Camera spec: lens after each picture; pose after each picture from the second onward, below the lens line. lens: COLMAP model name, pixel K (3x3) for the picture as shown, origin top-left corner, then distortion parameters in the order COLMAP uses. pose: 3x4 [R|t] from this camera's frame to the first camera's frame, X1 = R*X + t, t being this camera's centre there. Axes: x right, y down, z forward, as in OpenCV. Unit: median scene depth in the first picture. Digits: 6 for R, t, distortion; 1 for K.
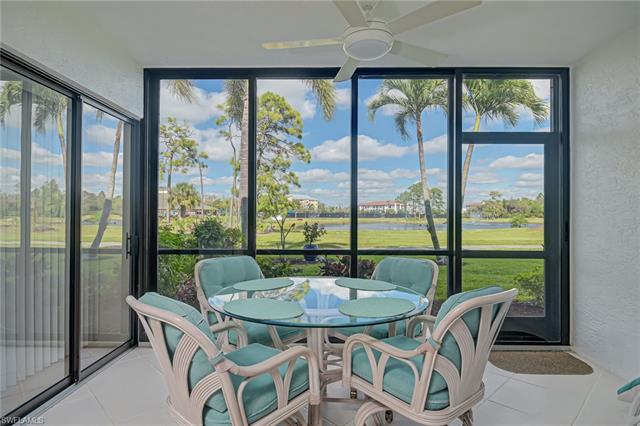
lens RADIAL K [[338.9, 0, 306.5], [0, 338.9, 213.0], [0, 0, 1]] dist [0.039796, -0.033897]
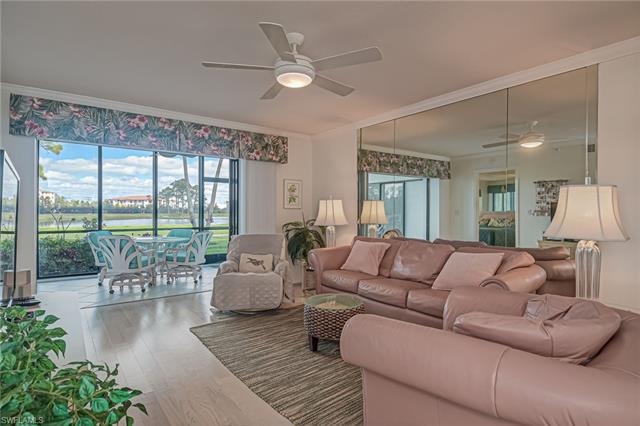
lens RADIAL K [[338.9, 0, 306.5], [0, 338.9, 213.0], [0, 0, 1]] dist [0.039796, -0.033897]
pose [[0.783106, -0.004942, 0.621868, -0.143099], [-0.003171, 0.999924, 0.011939, -0.004254], [-0.621880, -0.011321, 0.783031, -0.404336]]
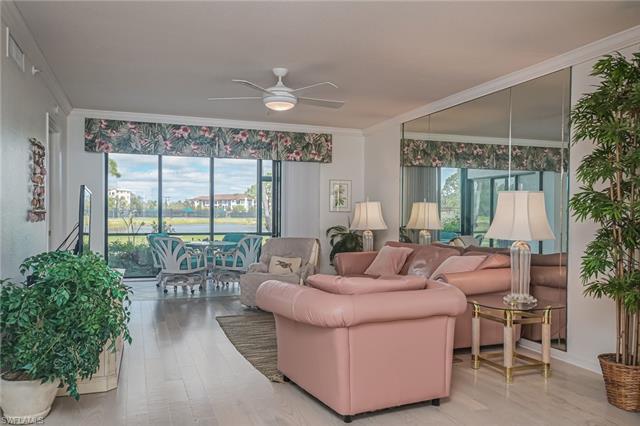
lens RADIAL K [[500.8, 0, 299.0], [0, 500.8, 225.1], [0, 0, 1]] dist [0.031462, 0.000651]
pose [[0.935503, -0.005733, 0.353273, -0.135686], [-0.004233, 0.999615, 0.027434, -0.005079], [-0.353295, -0.027160, 0.935118, -0.624399]]
